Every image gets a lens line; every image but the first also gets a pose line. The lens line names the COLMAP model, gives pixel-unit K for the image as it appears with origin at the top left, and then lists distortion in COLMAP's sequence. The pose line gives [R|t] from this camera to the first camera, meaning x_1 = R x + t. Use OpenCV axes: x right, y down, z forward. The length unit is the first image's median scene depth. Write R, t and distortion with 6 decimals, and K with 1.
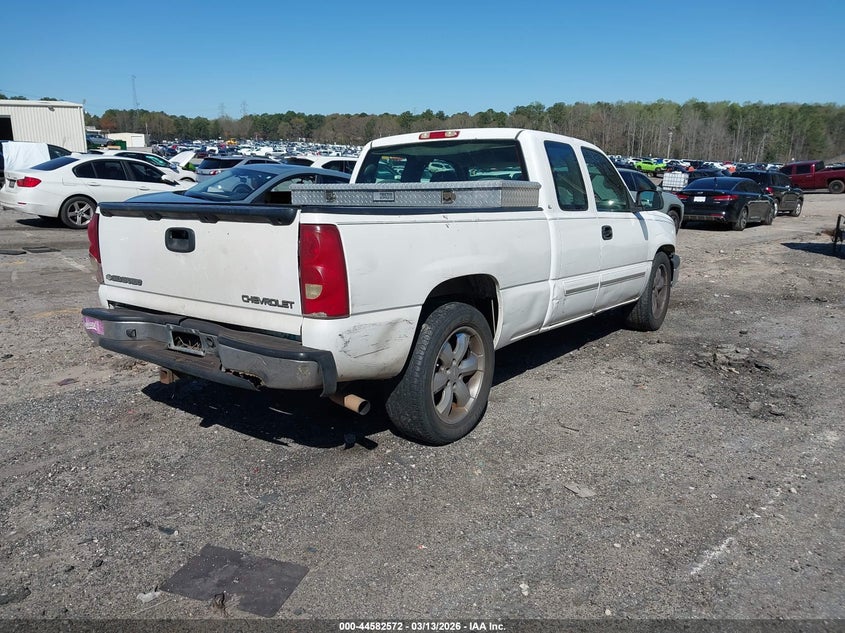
lens RADIAL K [[659.3, 0, 402.7], [0, 659.3, 300.0], [0, 0, 1]] dist [0.032229, -0.008672]
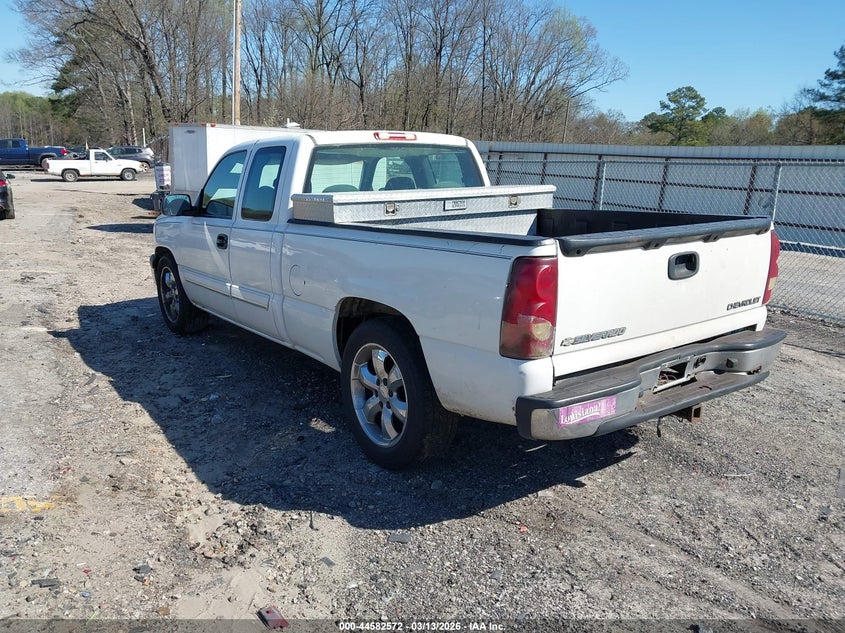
lens RADIAL K [[659.3, 0, 422.1], [0, 659.3, 314.8], [0, 0, 1]] dist [0.032229, -0.008672]
pose [[0.302254, -0.212301, 0.929285, -1.165349], [0.165636, 0.971750, 0.168129, -0.211833], [-0.938726, 0.103106, 0.328880, 0.933386]]
